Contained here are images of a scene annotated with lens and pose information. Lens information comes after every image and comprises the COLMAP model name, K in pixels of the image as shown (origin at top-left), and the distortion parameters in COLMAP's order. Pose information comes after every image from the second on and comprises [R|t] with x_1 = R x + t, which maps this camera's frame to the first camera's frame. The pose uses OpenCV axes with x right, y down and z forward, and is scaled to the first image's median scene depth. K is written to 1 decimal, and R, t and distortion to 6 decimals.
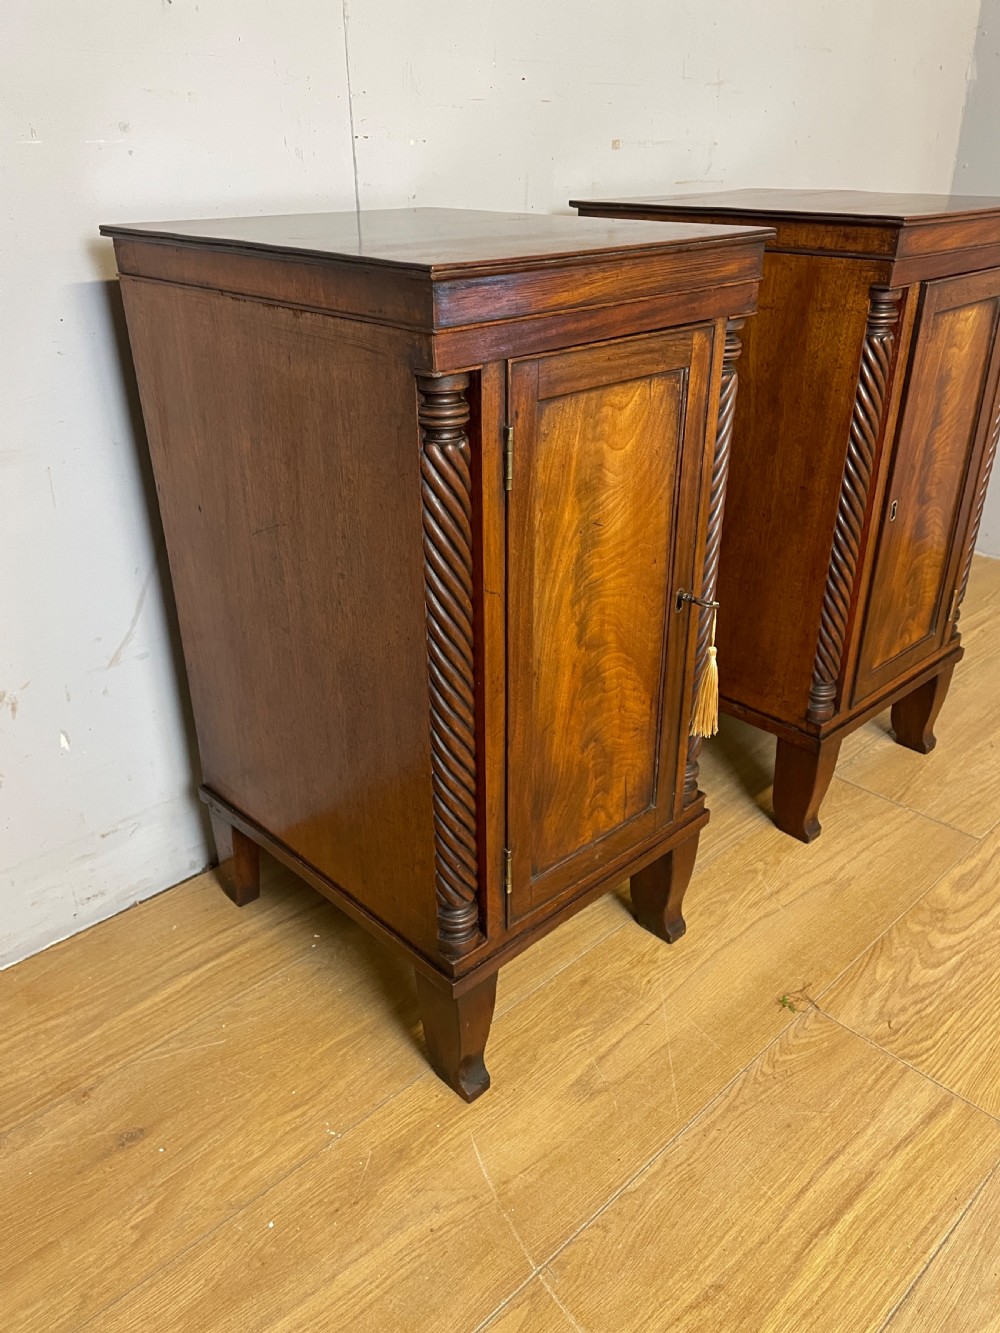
lens RADIAL K [[1005.0, 0, 502.6], [0, 1005.0, 668.2], [0, 0, 1]] dist [0.090934, -0.115789]
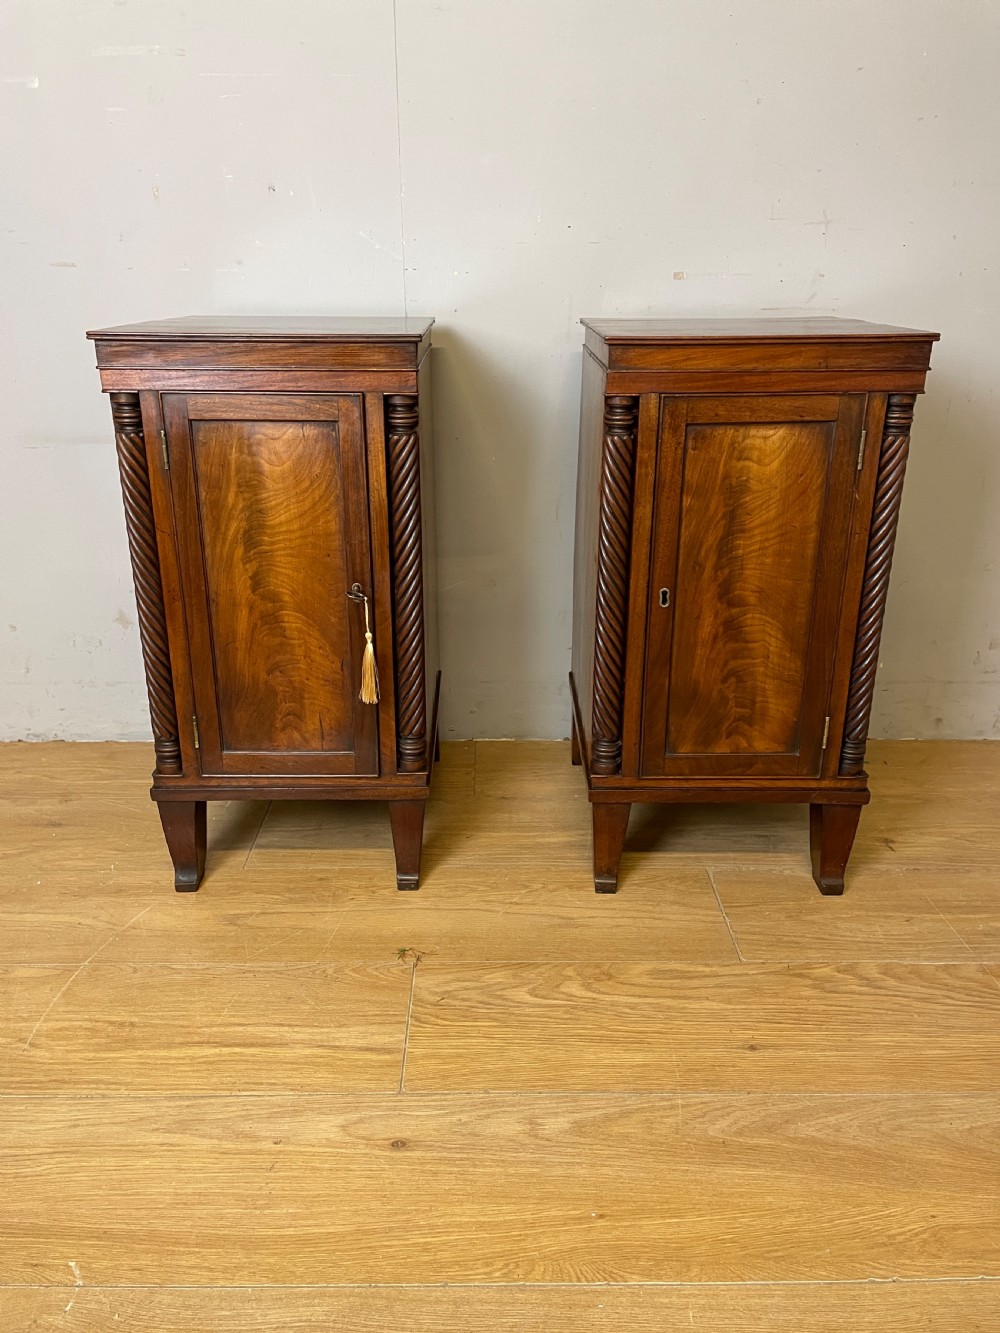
lens RADIAL K [[1005.0, 0, 498.0], [0, 1005.0, 654.4], [0, 0, 1]] dist [0.090934, -0.115789]
pose [[0.728505, 0.247984, -0.638580, 1.272423], [-0.319026, 0.947737, 0.004090, -0.057144], [0.606220, 0.200744, 0.769545, 0.089908]]
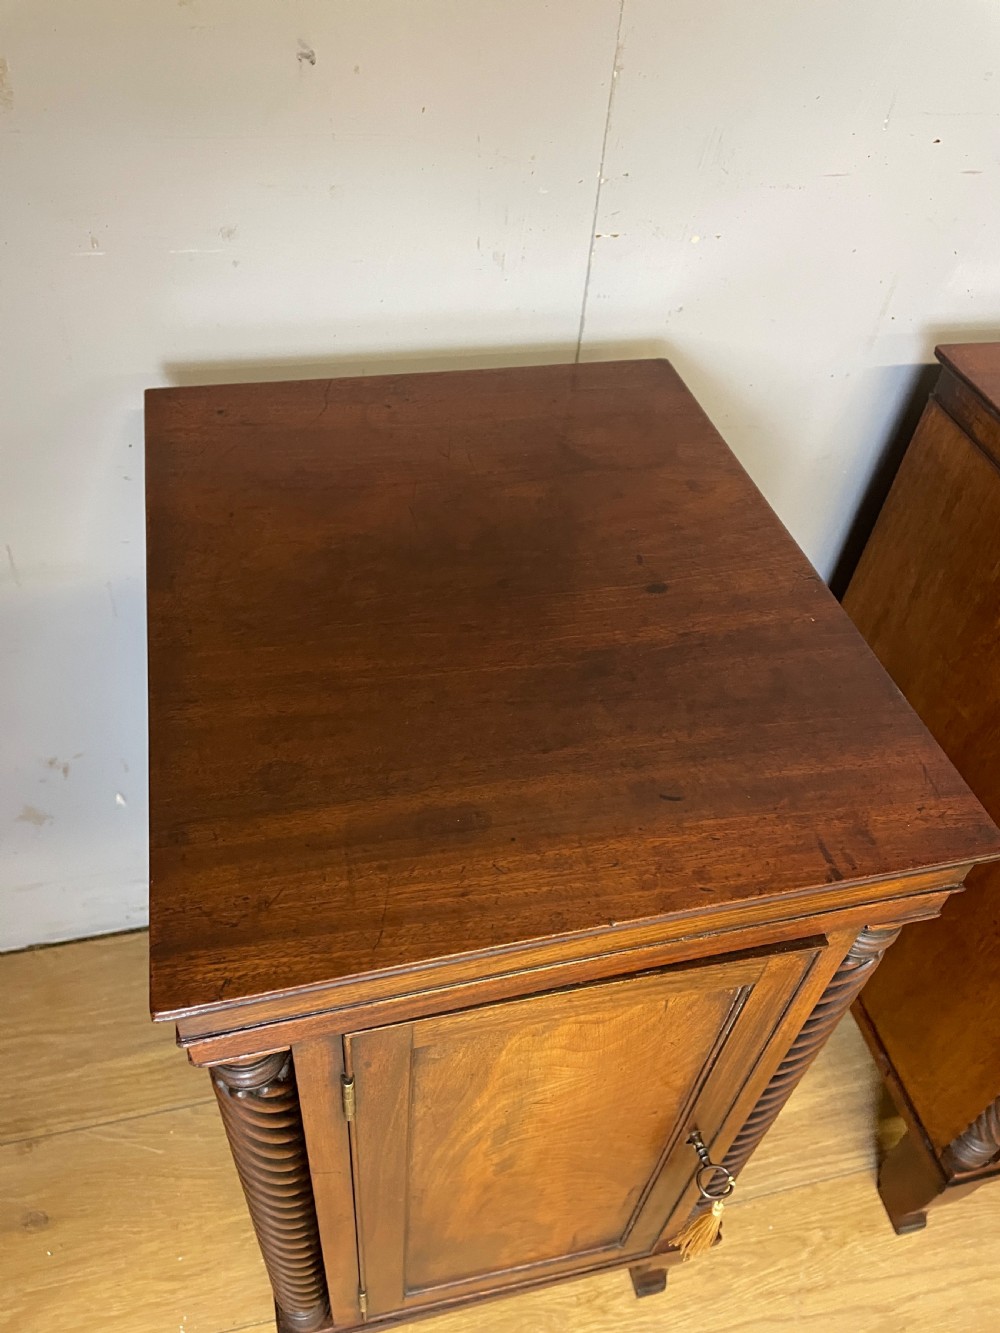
lens RADIAL K [[1014.4, 0, 508.9], [0, 1014.4, 654.6], [0, 0, 1]] dist [0.086707, -0.117668]
pose [[0.863370, 0.403629, -0.302780, 0.153679], [-0.298738, 0.892502, 0.337927, -0.606270], [0.406629, -0.201304, 0.891139, 0.394897]]
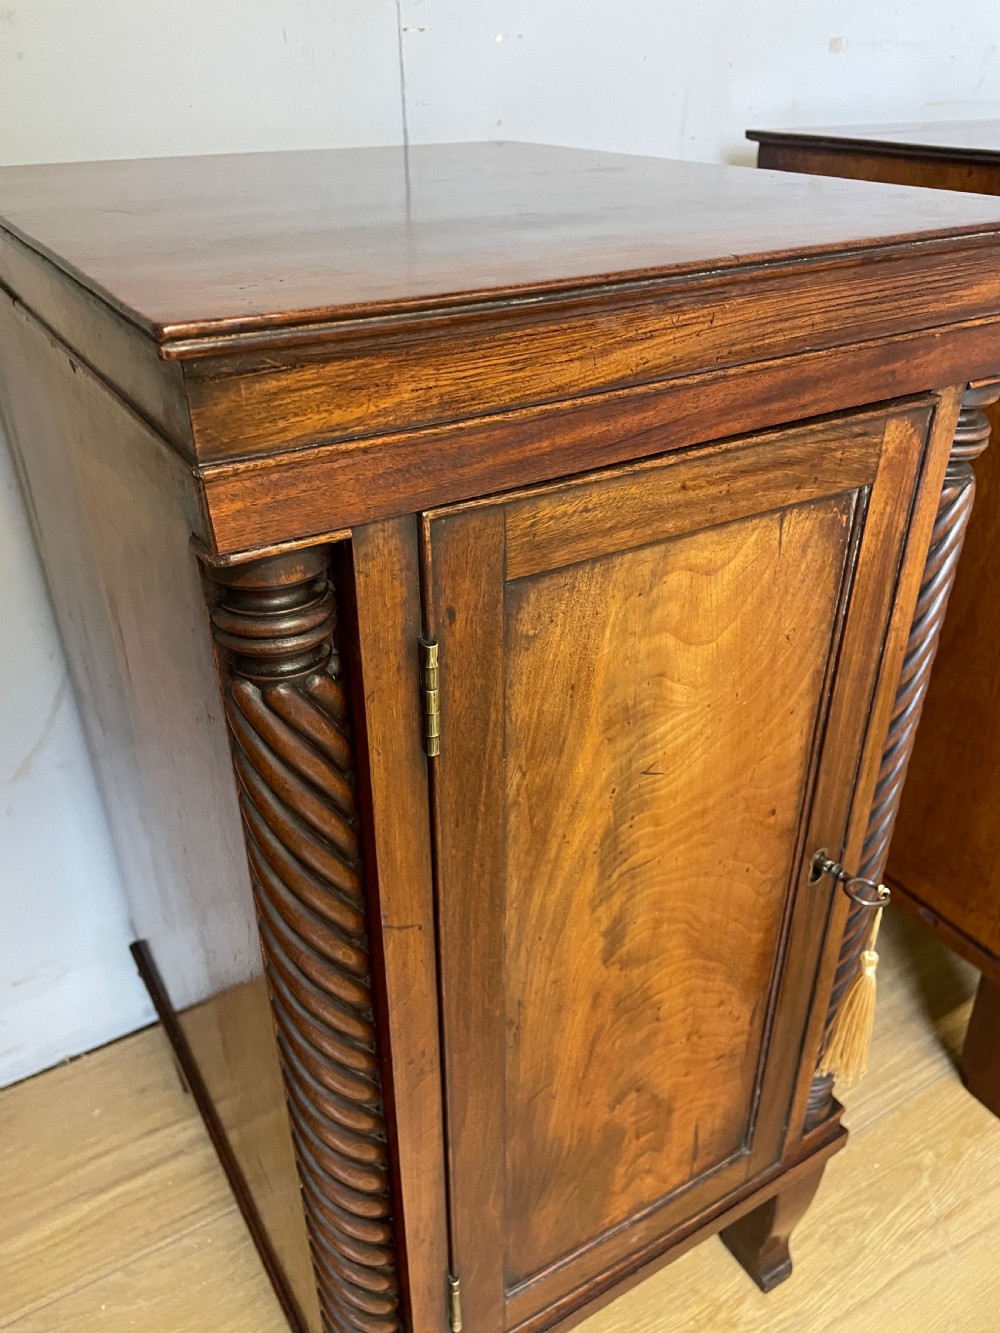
lens RADIAL K [[1014.4, 0, 501.4], [0, 1014.4, 661.6], [0, 0, 1]] dist [0.086707, -0.117668]
pose [[0.976768, 0.108608, -0.184739, 0.102200], [-0.097754, 0.992959, 0.066907, -0.212916], [0.190705, -0.047294, 0.980507, 0.436832]]
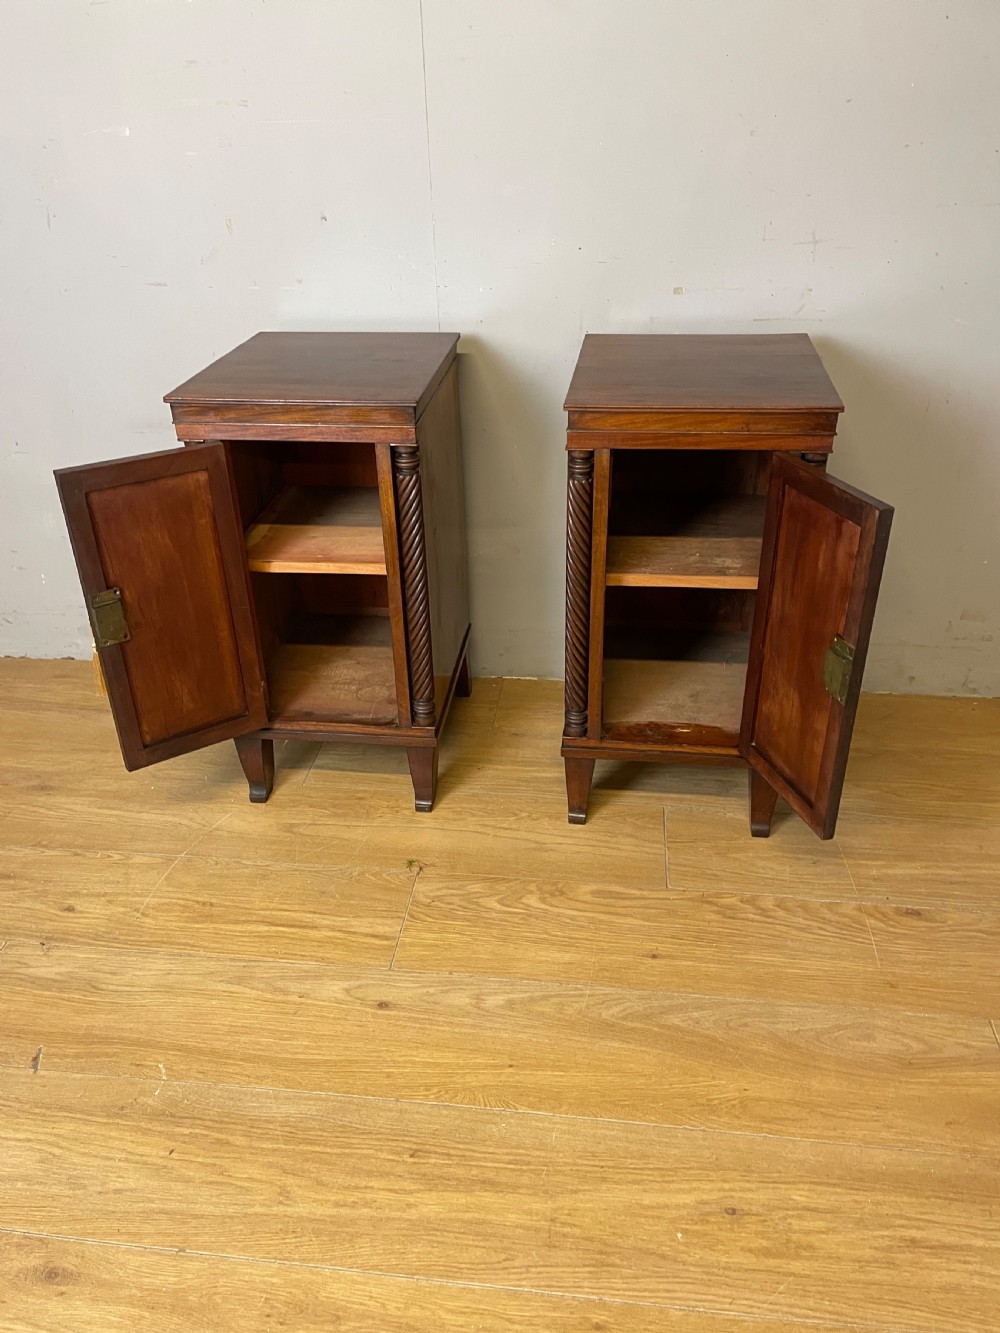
lens RADIAL K [[1005.0, 0, 497.8], [0, 1005.0, 665.4], [0, 0, 1]] dist [0.090934, -0.115789]
pose [[0.632661, 0.378287, -0.675750, 1.613044], [-0.337531, 0.920033, 0.199029, -0.389073], [0.697003, 0.102169, 0.709753, -0.074130]]
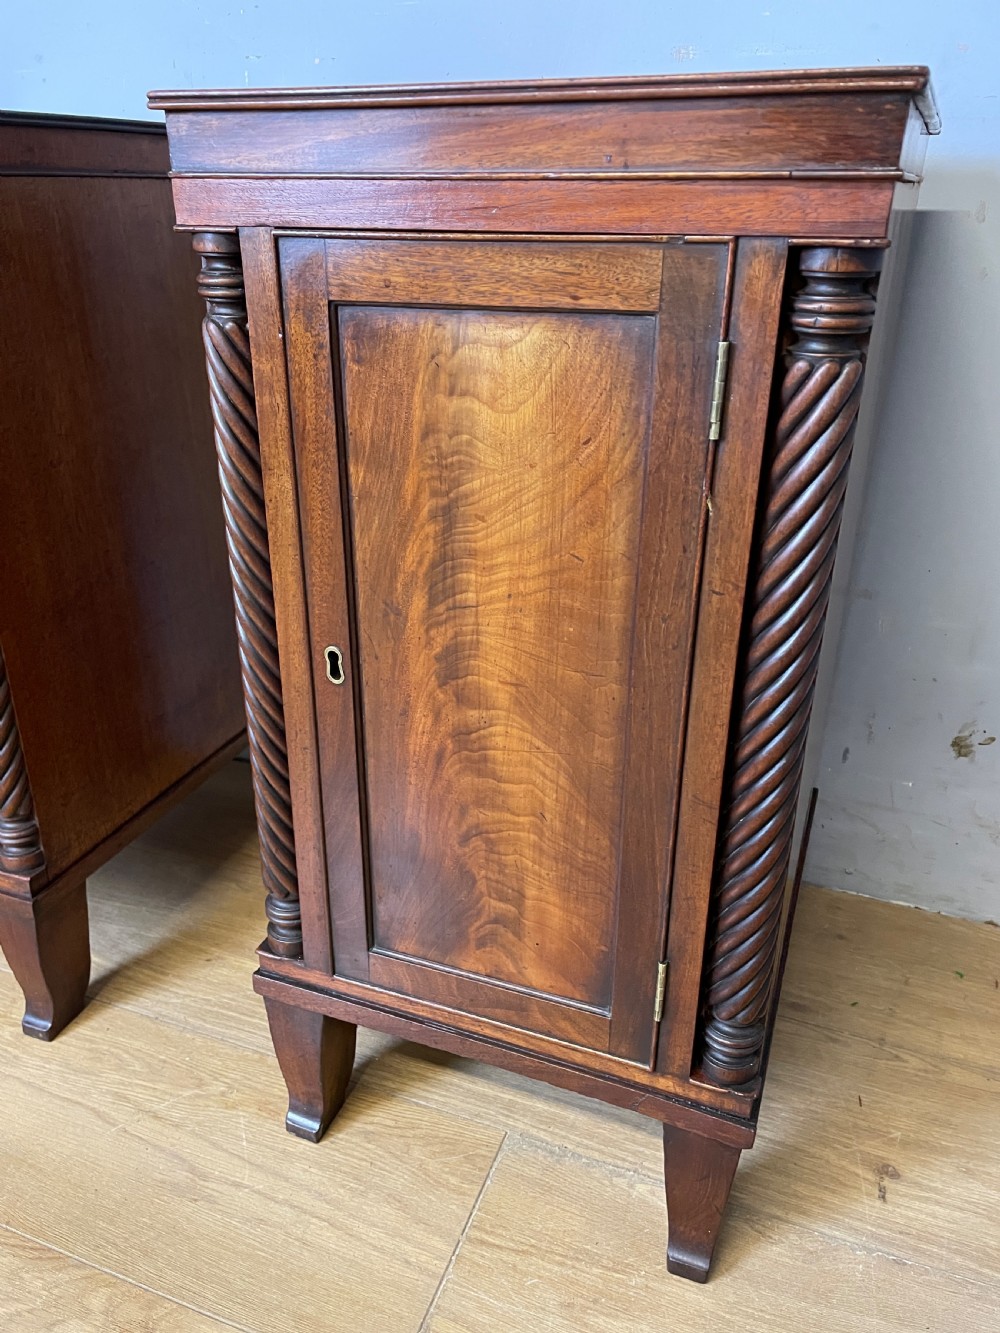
lens RADIAL K [[1014.4, 0, 494.8], [0, 1014.4, 664.7], [0, 0, 1]] dist [0.086707, -0.117668]
pose [[0.429740, 0.388083, -0.815300, 1.144216], [-0.422829, 0.884301, 0.198057, -0.394881], [0.797834, 0.259620, 0.544113, 1.021577]]
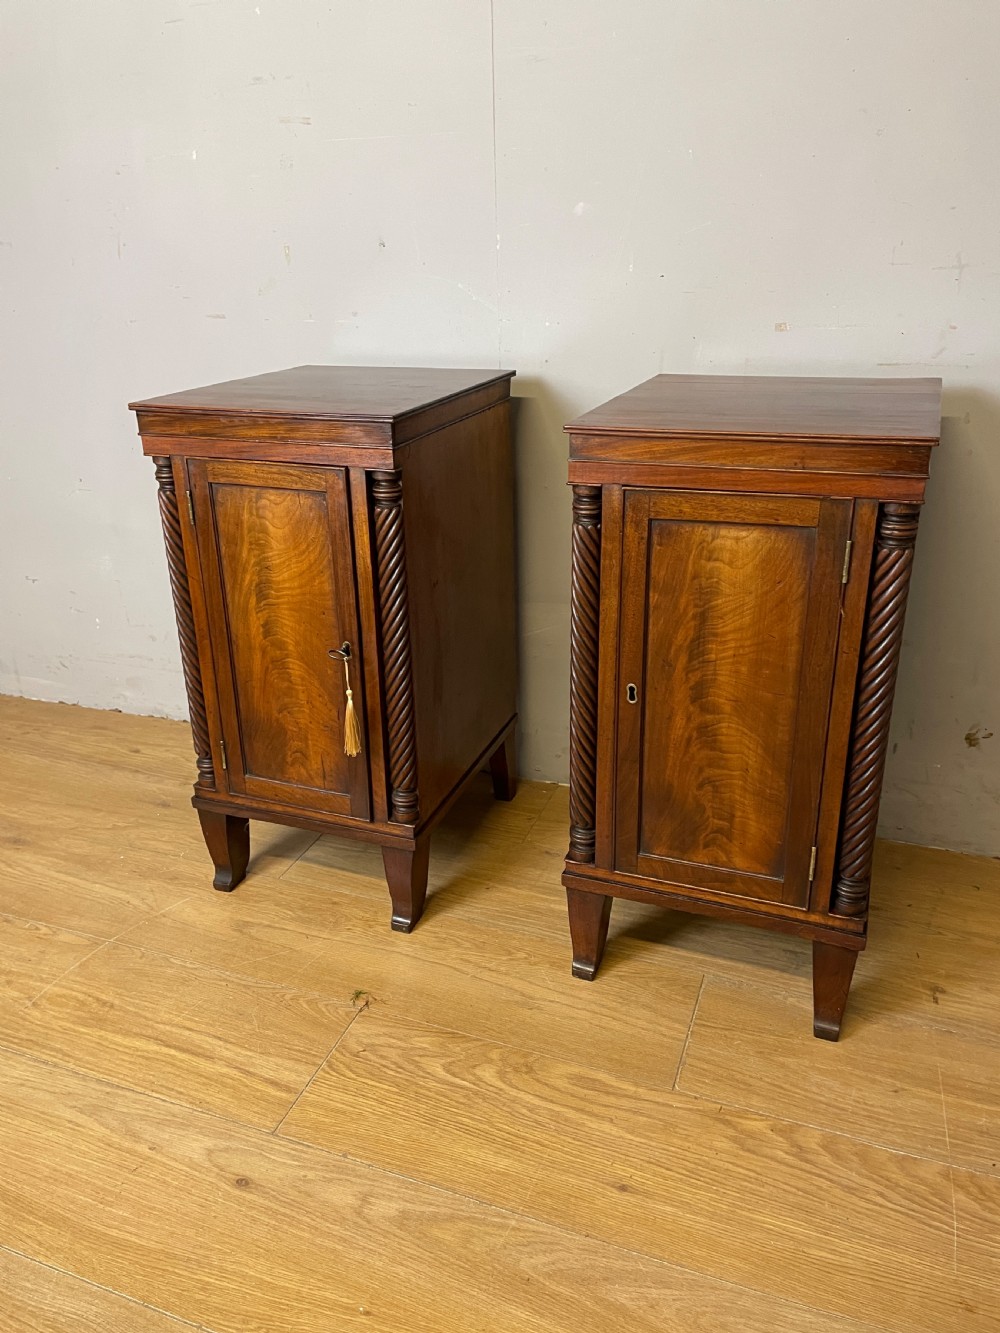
lens RADIAL K [[1005.0, 0, 493.0], [0, 1005.0, 656.5], [0, 0, 1]] dist [0.090934, -0.115789]
pose [[0.427105, 0.338827, -0.838318, 1.550038], [-0.397334, 0.903154, 0.162598, -0.395229], [0.812223, 0.263646, 0.520369, 0.449965]]
